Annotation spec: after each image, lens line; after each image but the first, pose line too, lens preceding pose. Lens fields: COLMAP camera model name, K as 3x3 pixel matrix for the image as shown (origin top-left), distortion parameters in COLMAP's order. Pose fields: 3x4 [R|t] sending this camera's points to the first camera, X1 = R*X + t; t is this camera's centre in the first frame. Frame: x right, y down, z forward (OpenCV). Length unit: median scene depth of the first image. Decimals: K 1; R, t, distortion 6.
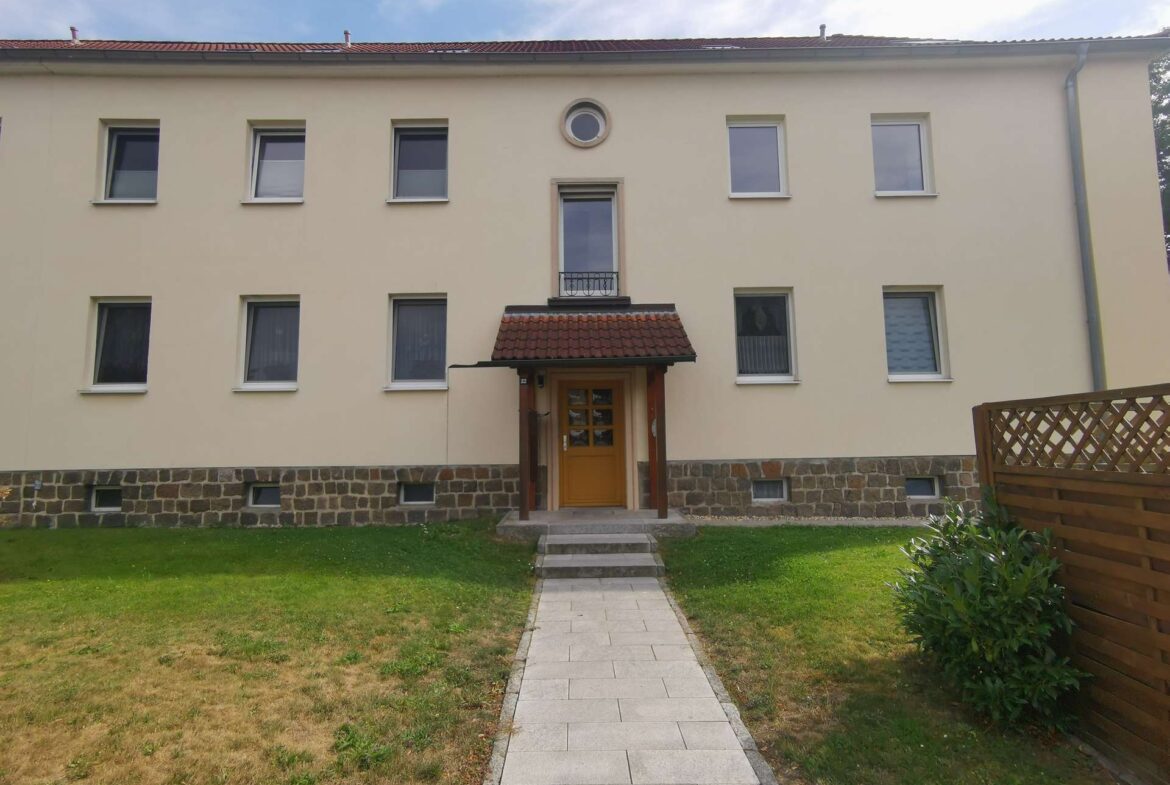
lens RADIAL K [[664.8, 0, 565.1], [0, 664.8, 368.4], [0, 0, 1]] dist [0.013599, 0.005251]
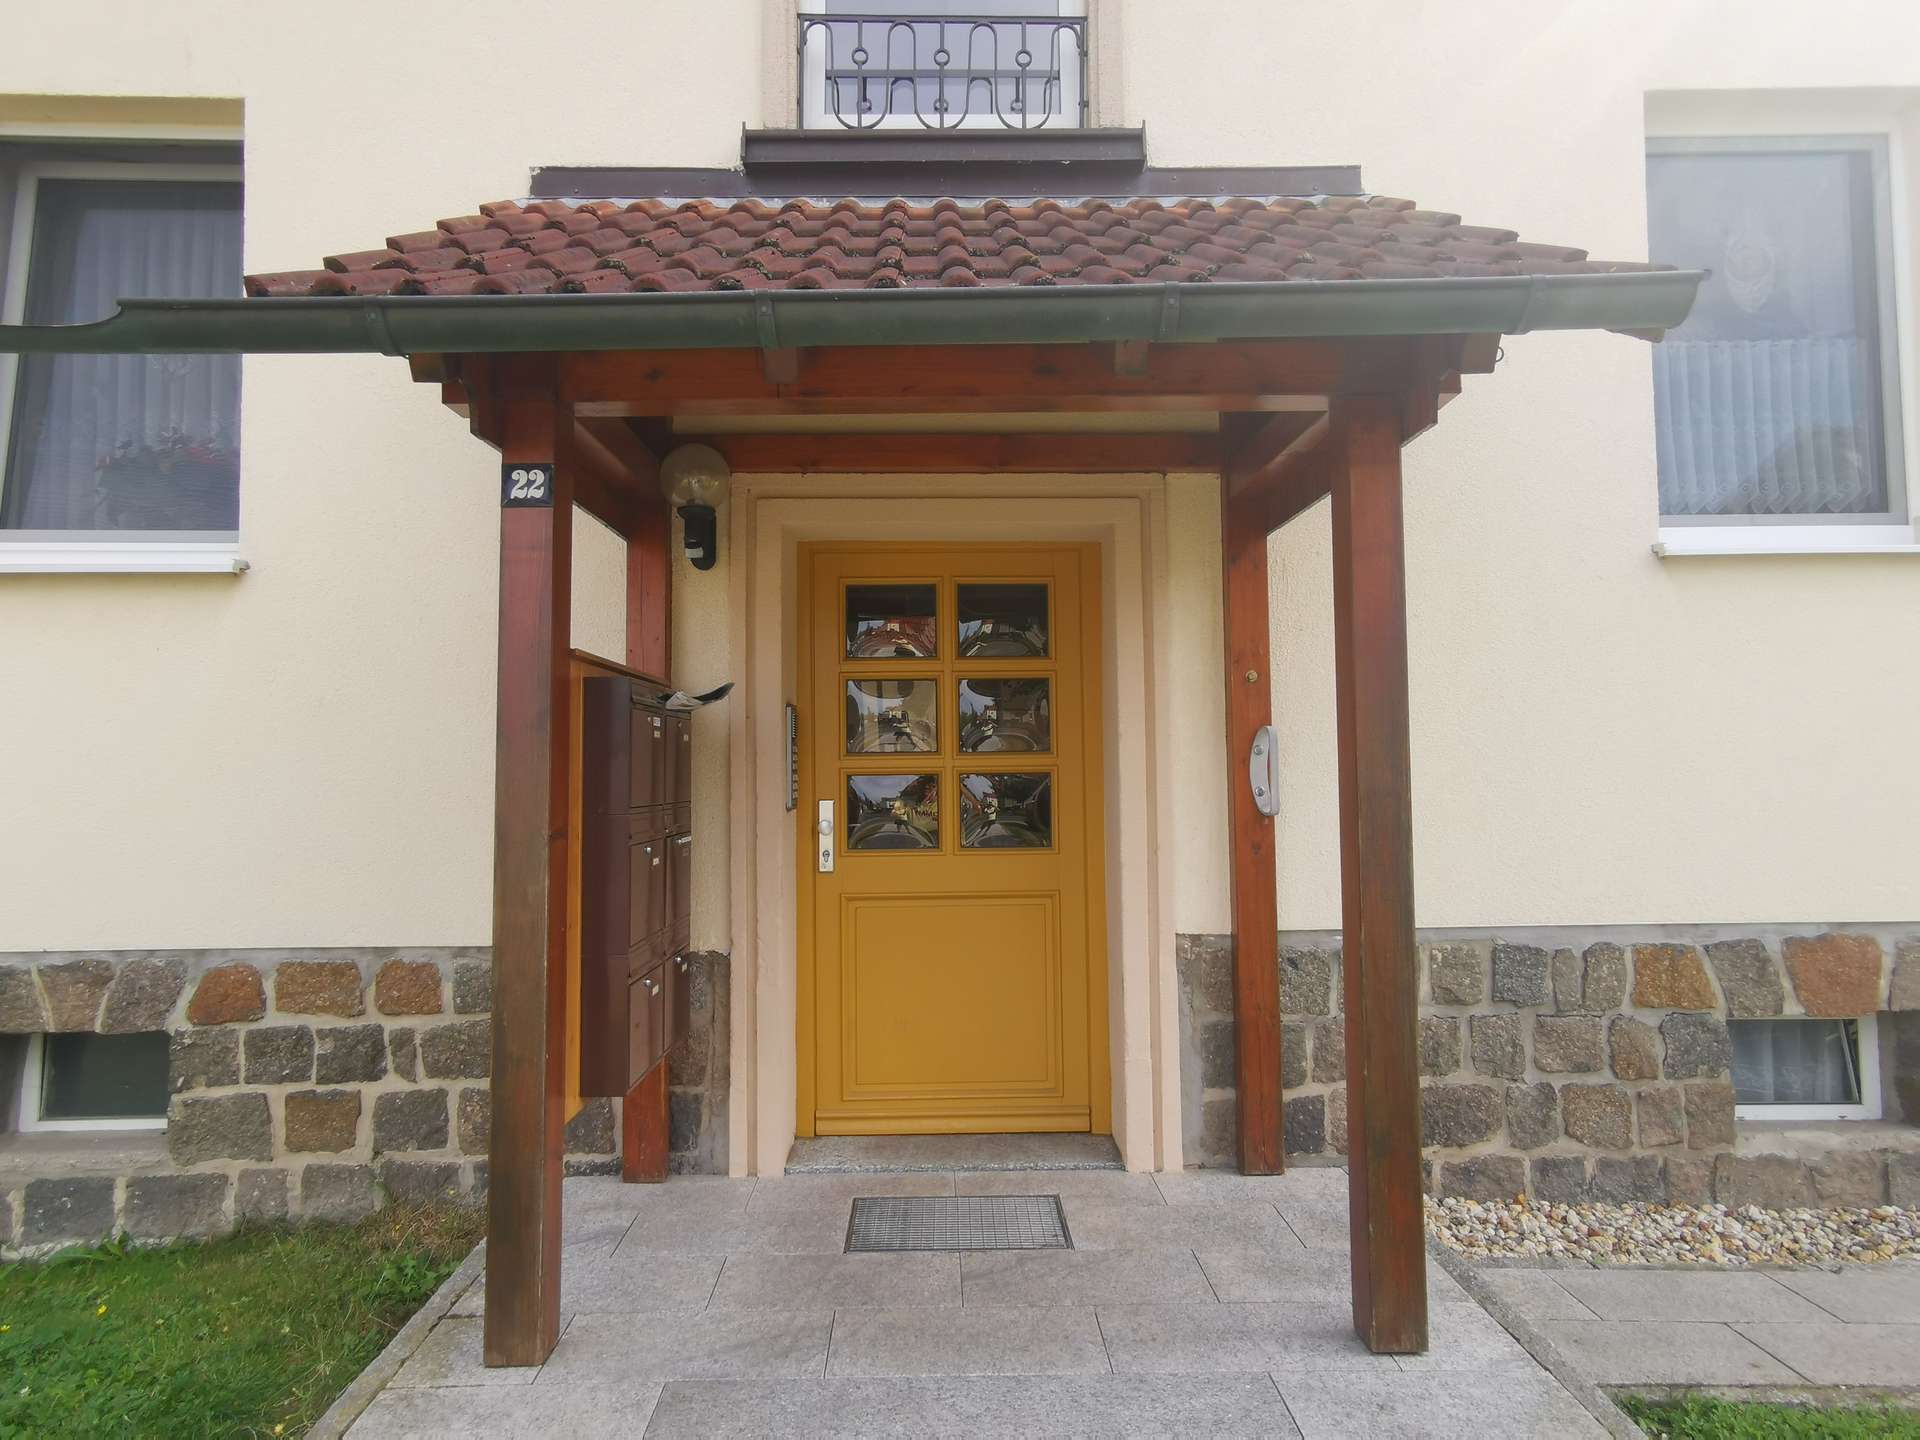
lens RADIAL K [[1146.5, 0, 943.8], [0, 1146.5, 694.7], [0, 0, 1]] dist [-0.001543, 0.002045]
pose [[0.999387, 0.005438, 0.034589, 0.025388], [-0.007028, 0.998916, 0.046026, 0.051065], [-0.034301, -0.046240, 0.998341, 0.651770]]
